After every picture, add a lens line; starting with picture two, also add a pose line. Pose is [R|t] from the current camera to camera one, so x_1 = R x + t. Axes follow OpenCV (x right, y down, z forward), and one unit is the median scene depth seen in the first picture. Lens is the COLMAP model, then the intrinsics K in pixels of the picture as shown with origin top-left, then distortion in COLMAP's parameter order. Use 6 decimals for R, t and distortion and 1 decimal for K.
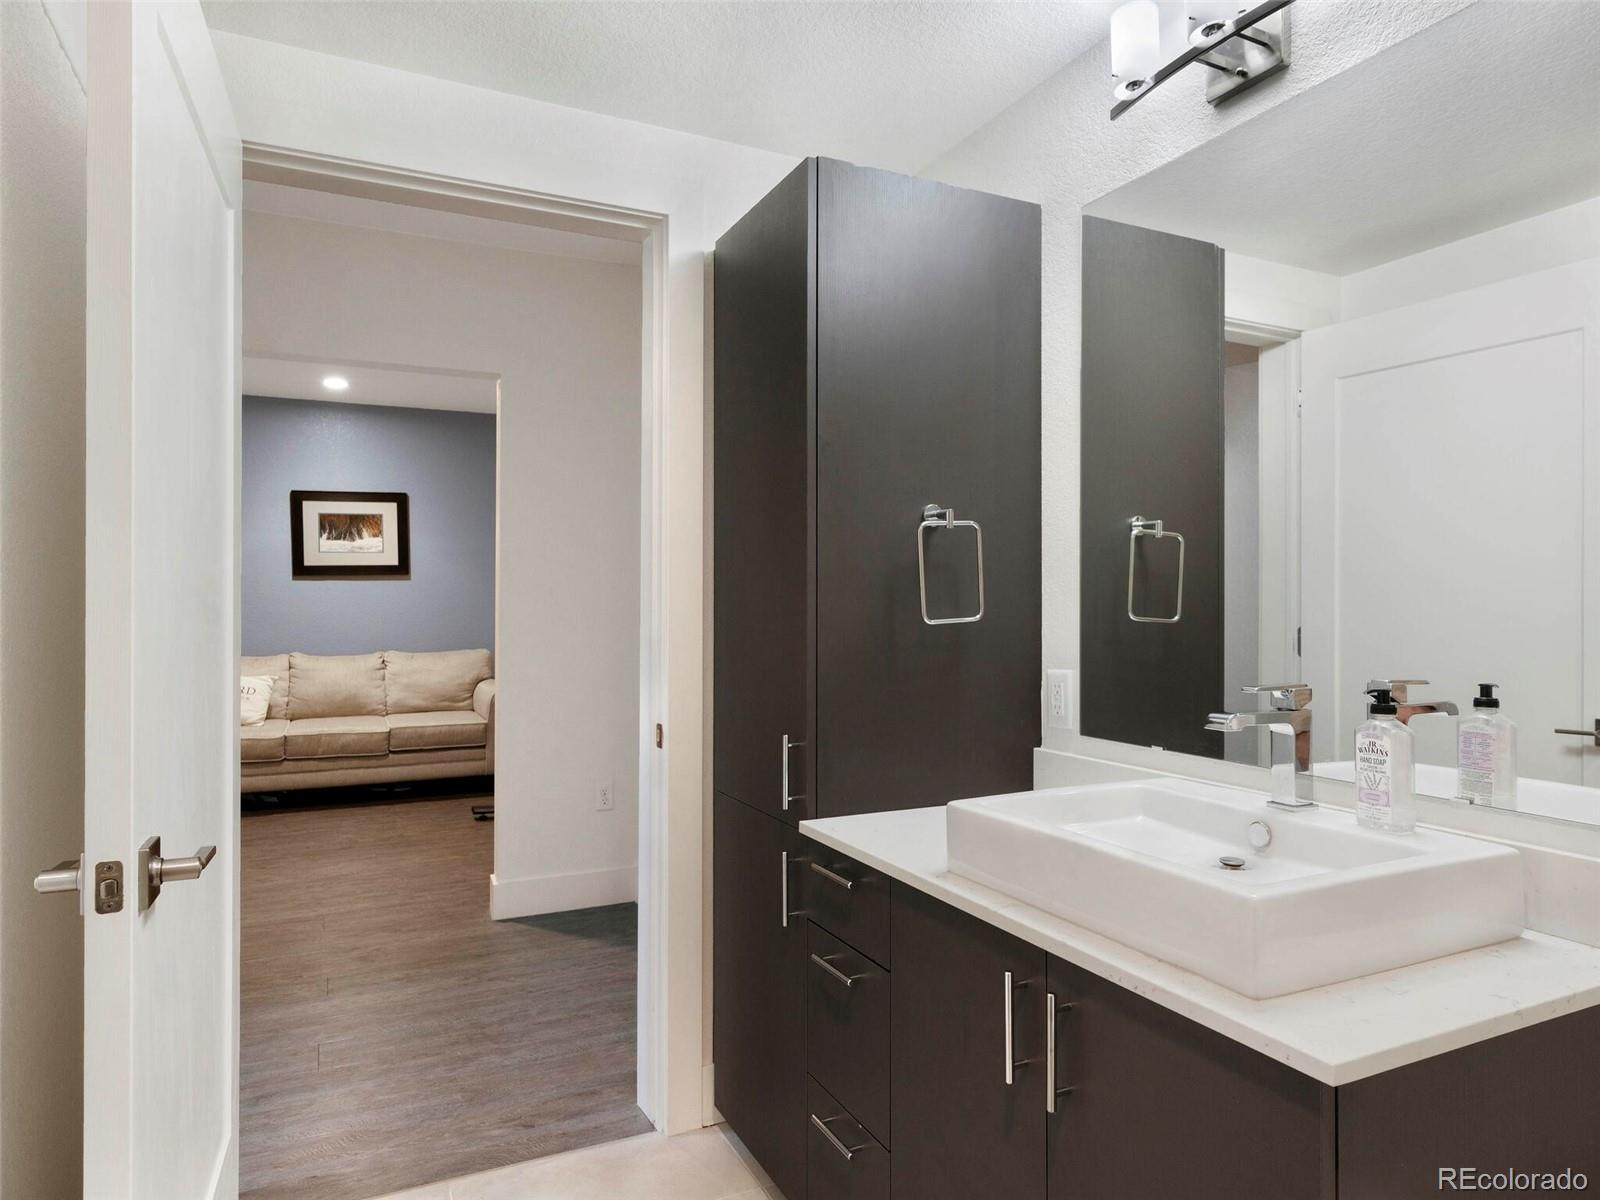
lens RADIAL K [[993.1, 0, 795.5], [0, 993.1, 601.6], [0, 0, 1]] dist [0.009796, -0.001670]
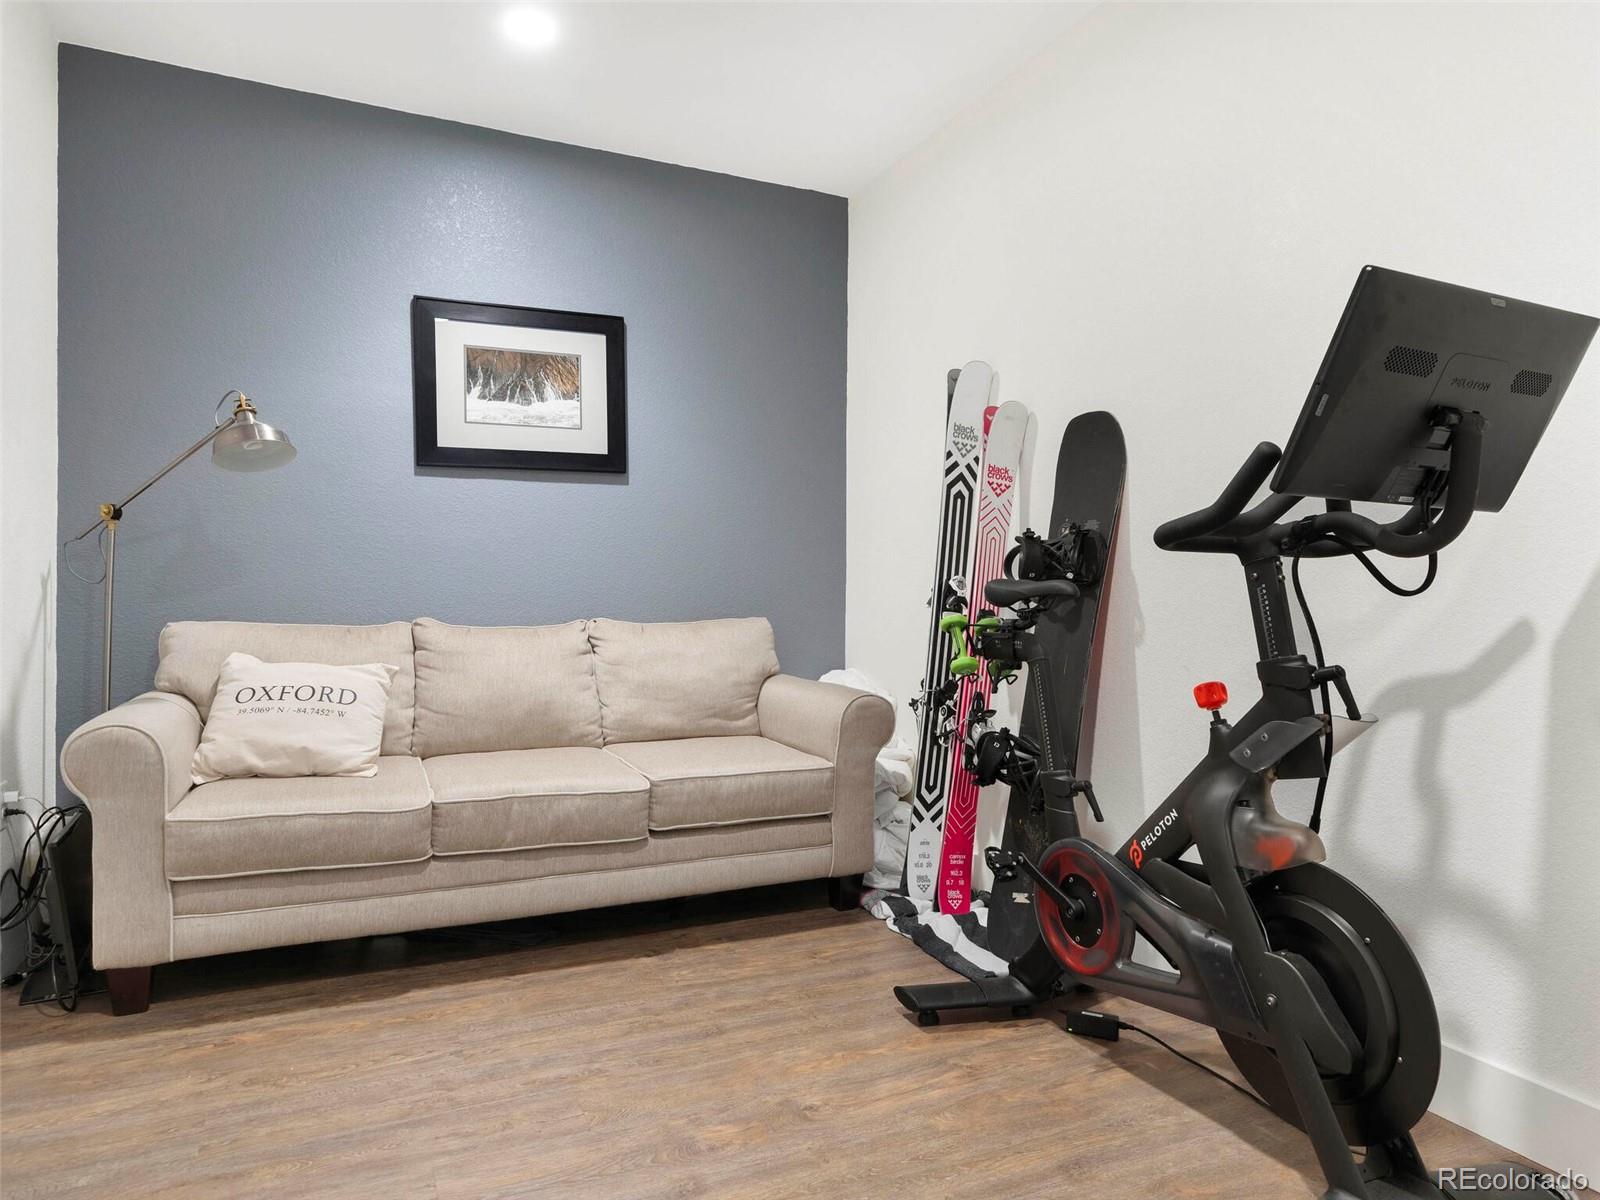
lens RADIAL K [[993.1, 0, 795.5], [0, 993.1, 601.6], [0, 0, 1]] dist [0.009796, -0.001670]
pose [[0.999906, 0.006979, -0.011784, -0.304714], [-0.006913, 0.999960, 0.005636, 0.038168], [0.011823, -0.005554, 0.999915, 0.495731]]
